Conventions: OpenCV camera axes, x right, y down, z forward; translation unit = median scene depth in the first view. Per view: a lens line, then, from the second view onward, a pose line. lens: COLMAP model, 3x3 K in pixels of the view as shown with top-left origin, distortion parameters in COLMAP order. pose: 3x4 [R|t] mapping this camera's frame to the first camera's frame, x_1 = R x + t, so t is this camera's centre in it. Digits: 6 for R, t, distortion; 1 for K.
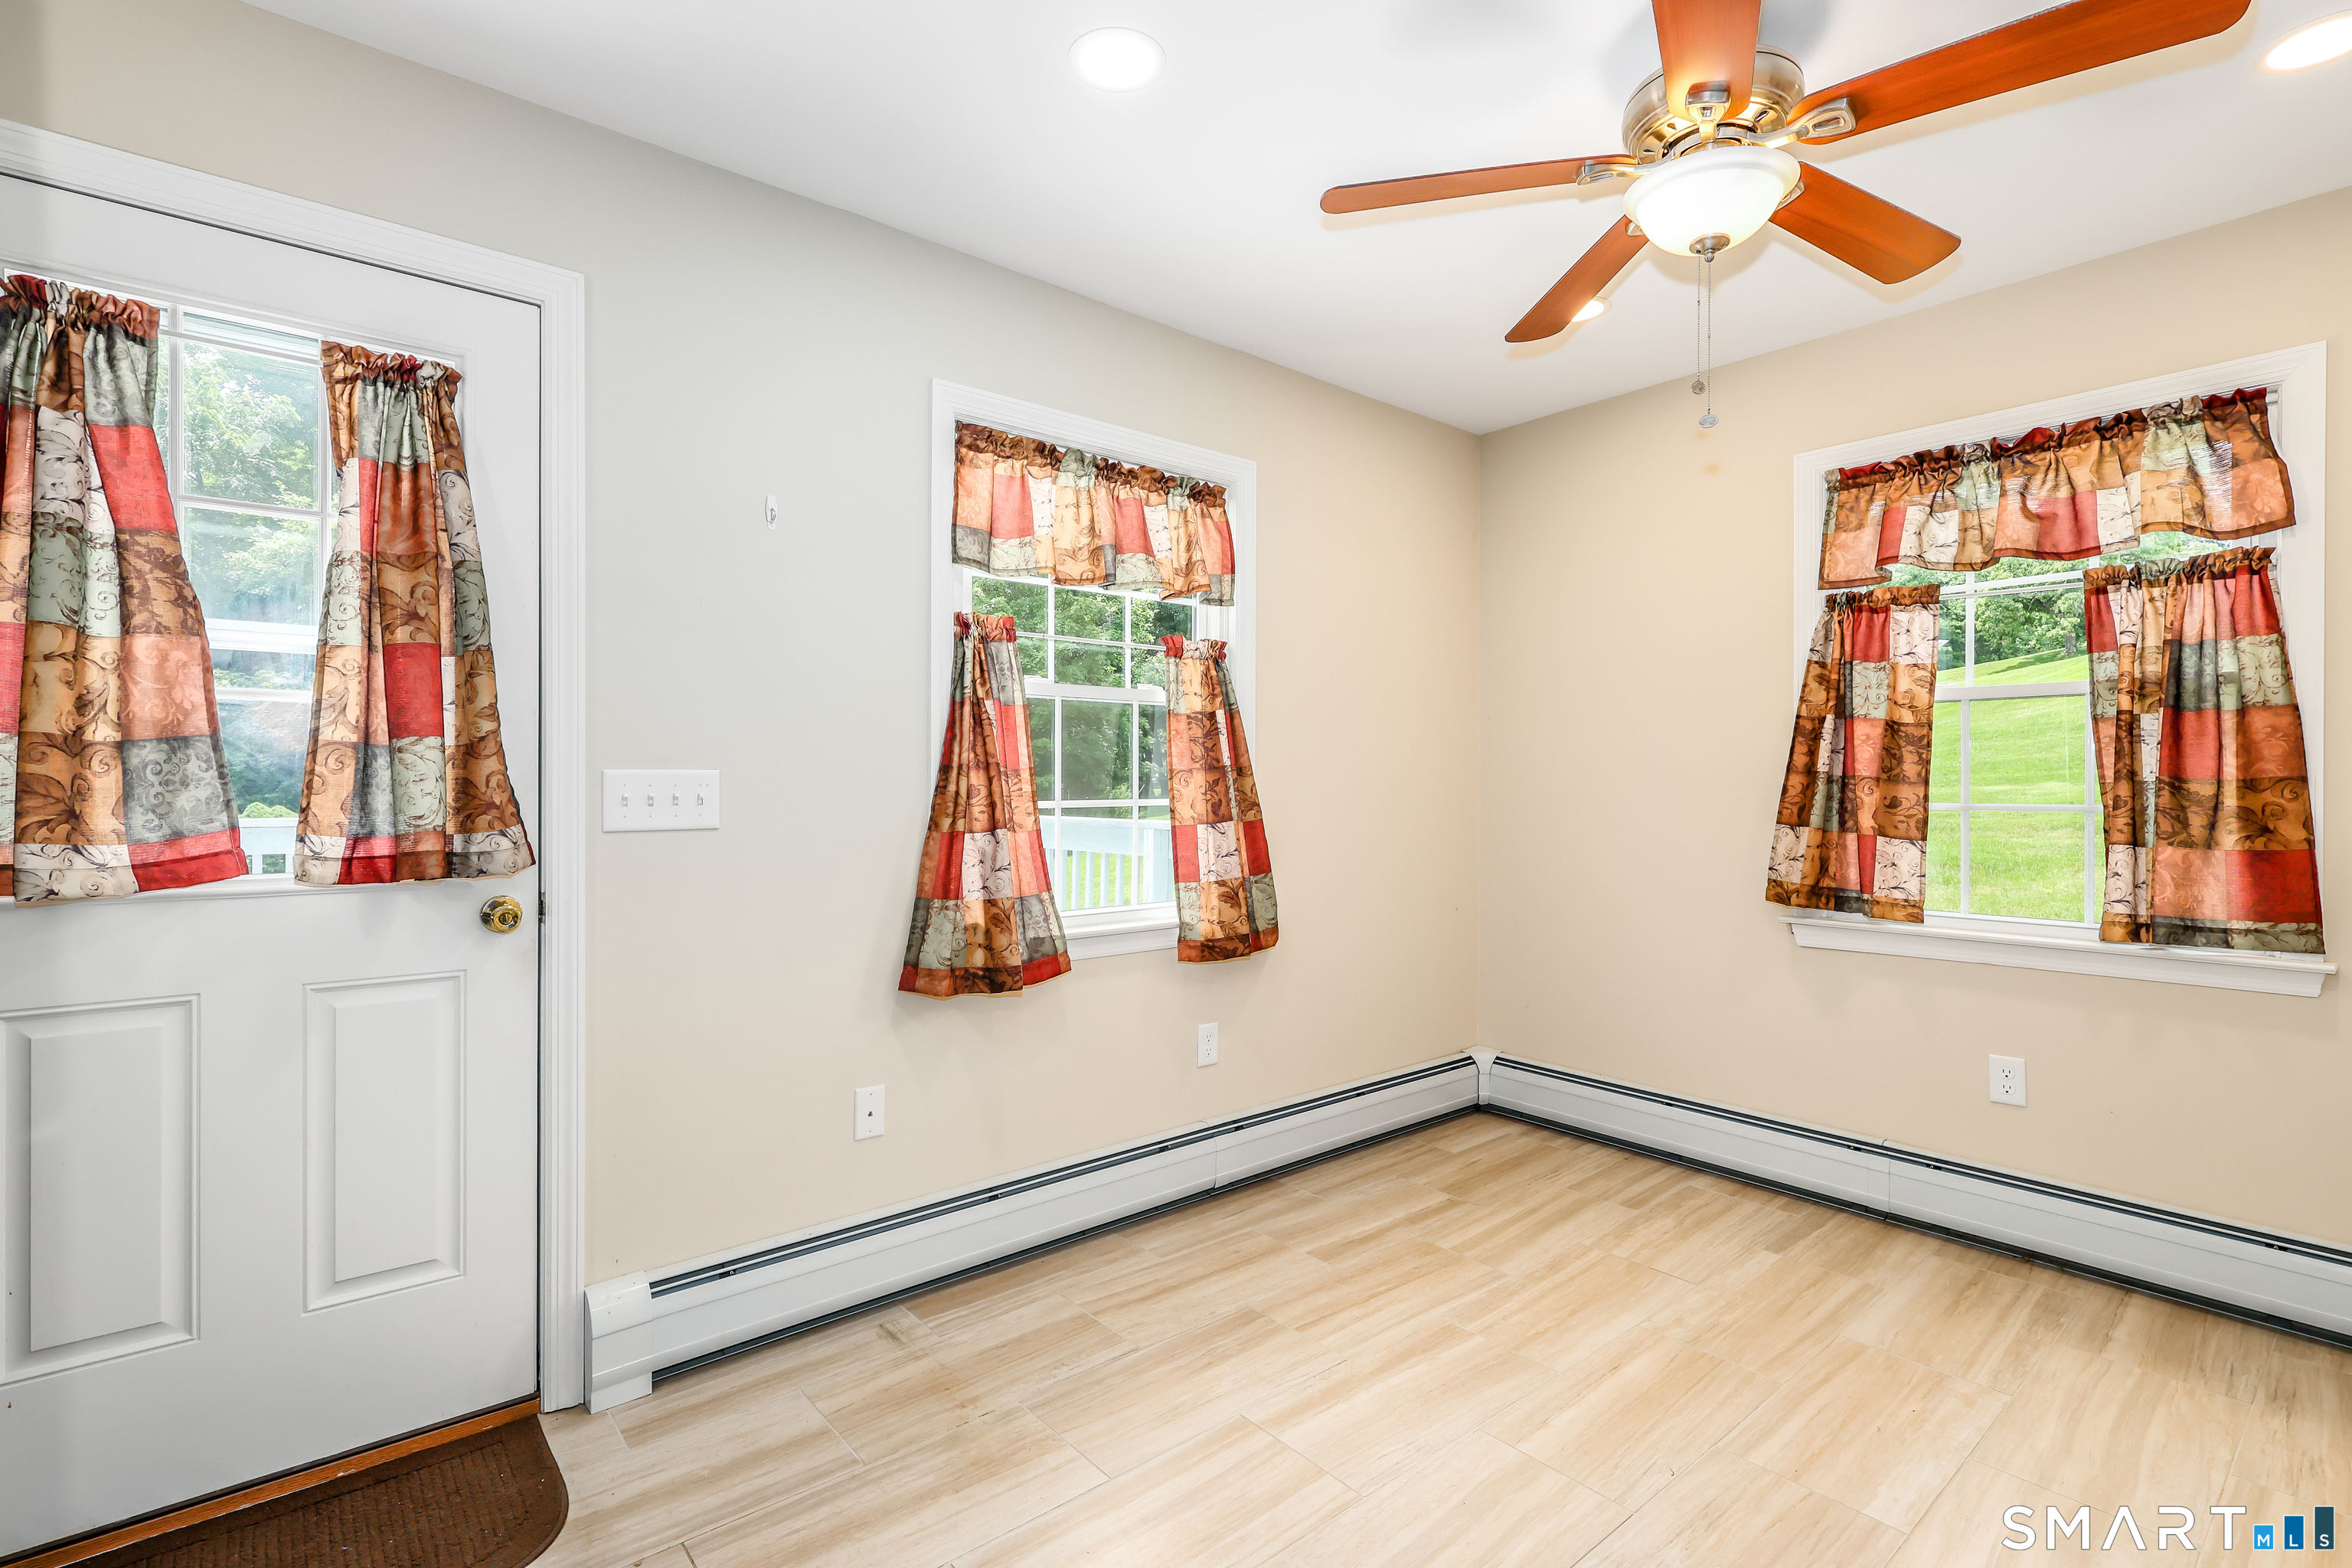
lens RADIAL K [[1088.7, 0, 1176.5], [0, 1088.7, 784.5], [0, 0, 1]] dist [-0.020422, 0.006368]
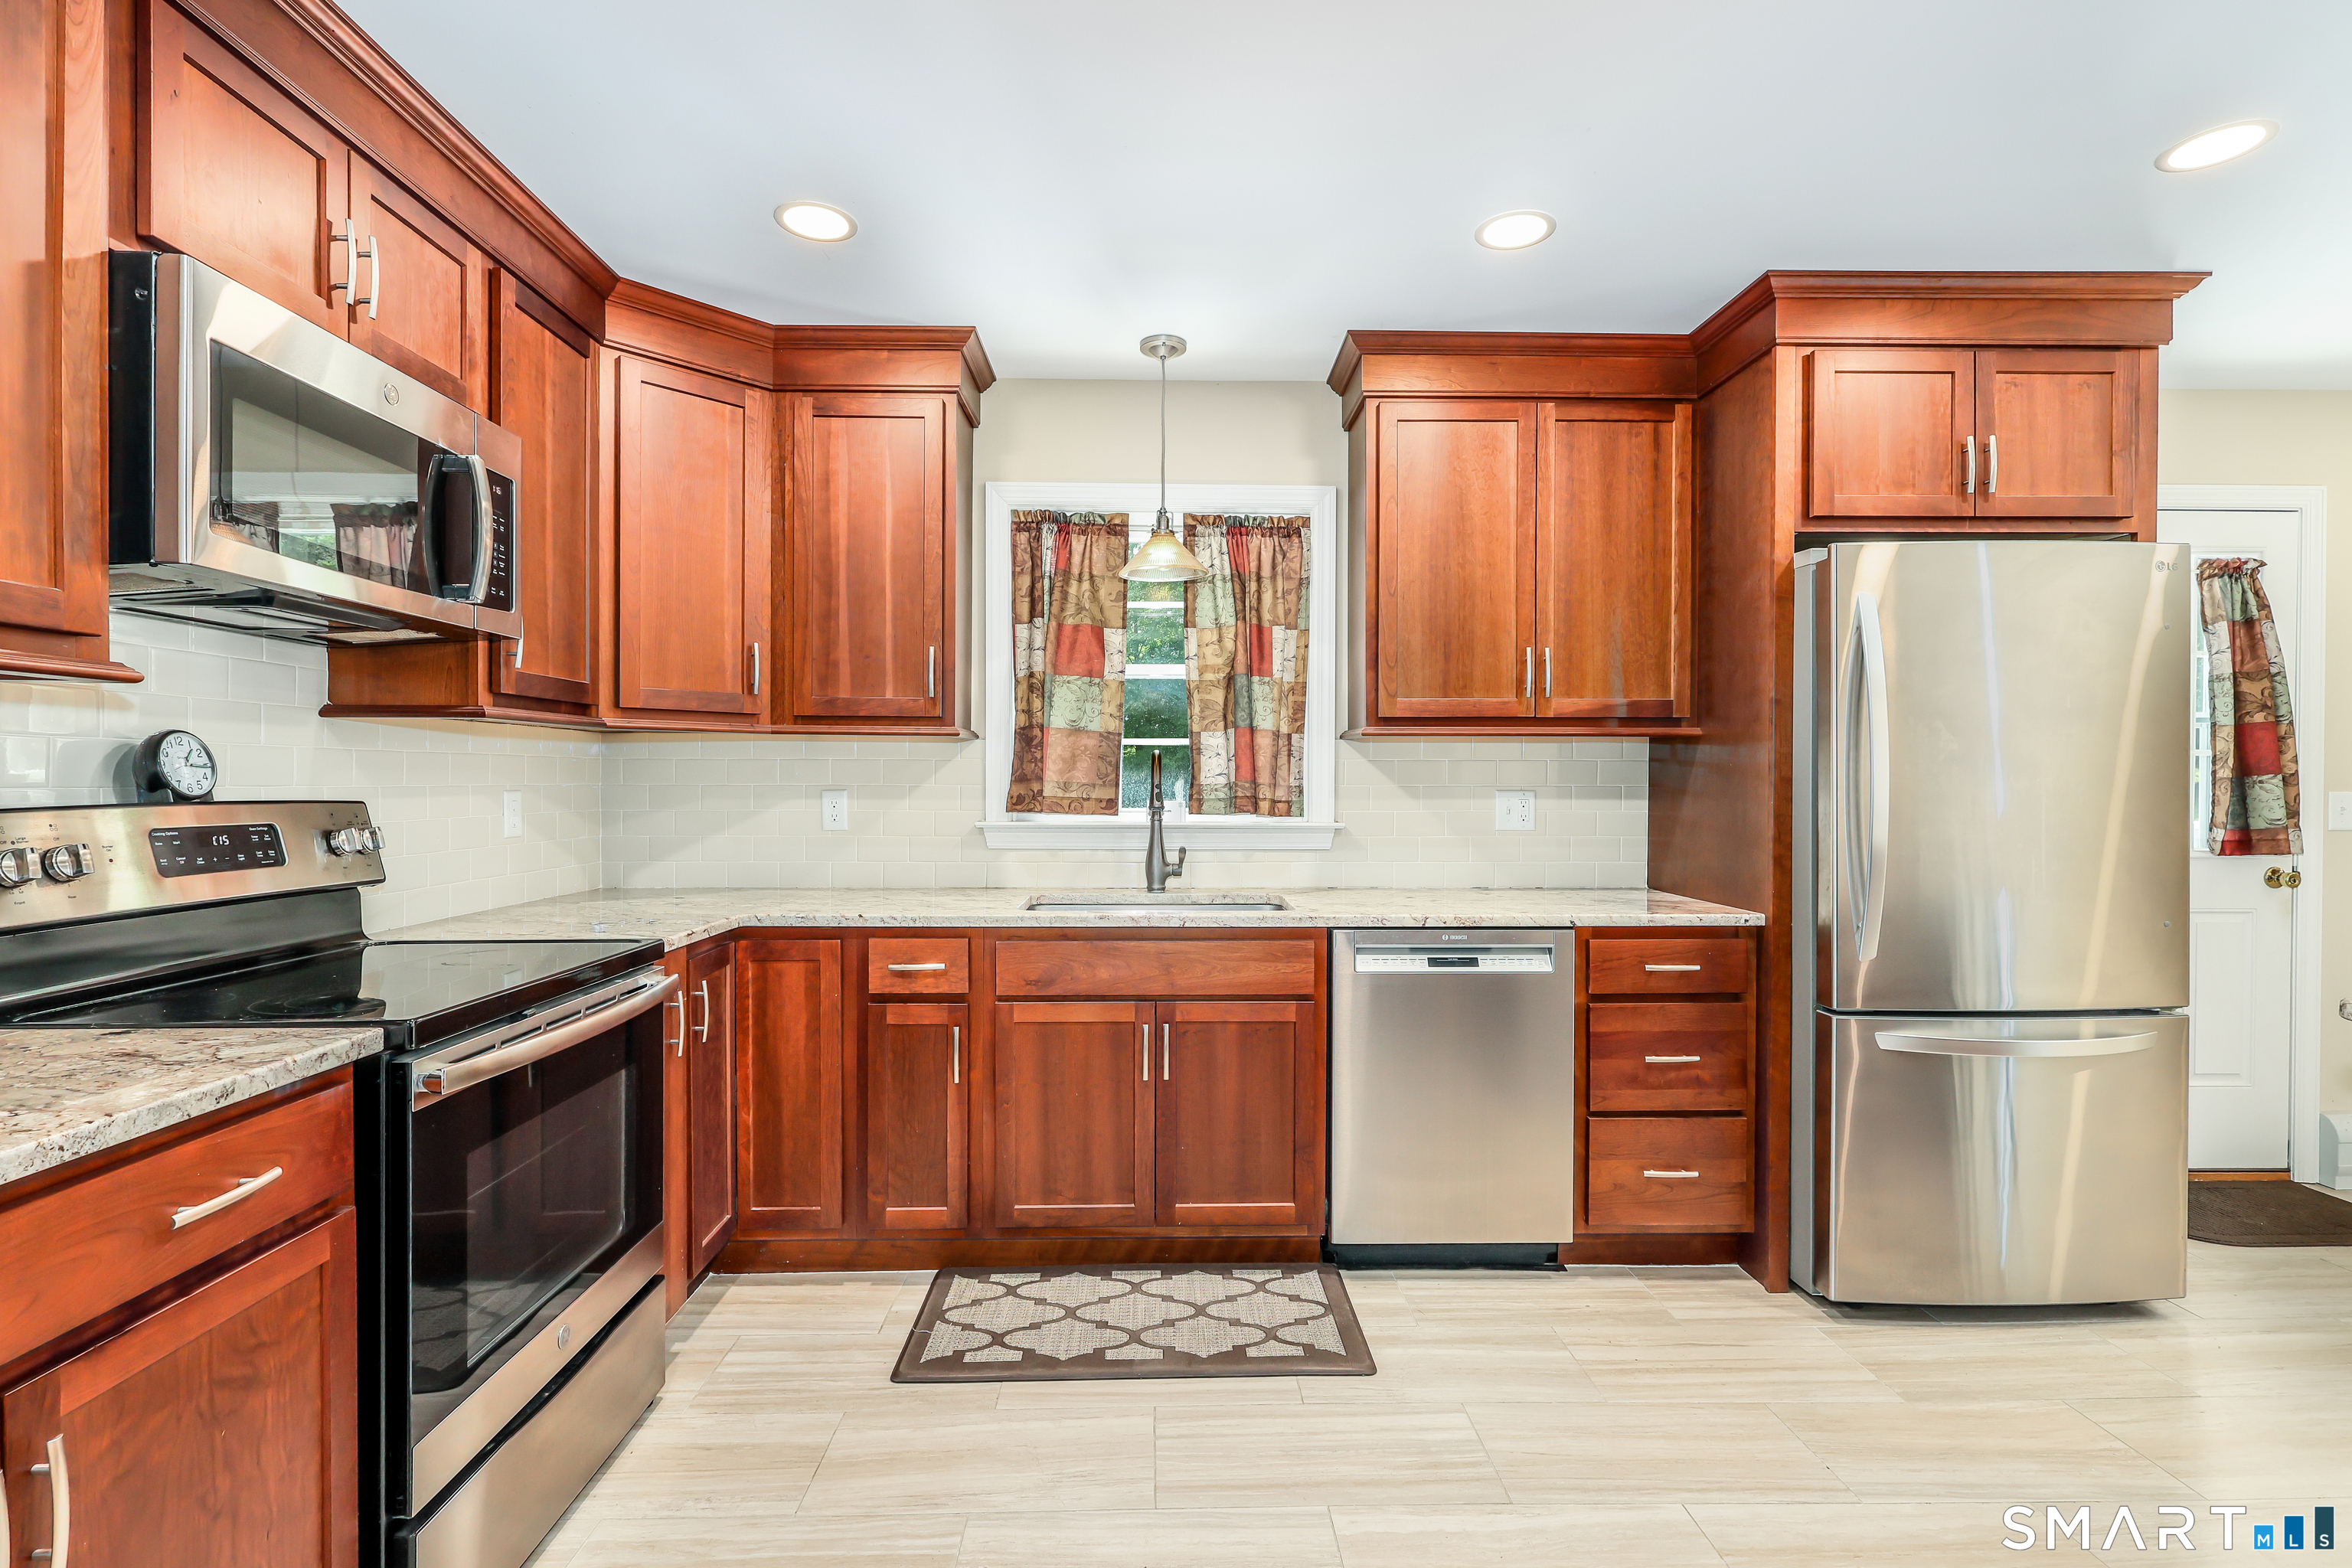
lens RADIAL K [[1088.7, 0, 1173.2], [0, 1088.7, 777.4], [0, 0, 1]] dist [-0.020422, 0.006368]
pose [[0.780766, -0.001223, -0.624822, -1.006224], [0.005769, 0.999970, 0.005252, -0.059166], [0.624797, -0.007705, 0.780750, -1.506456]]
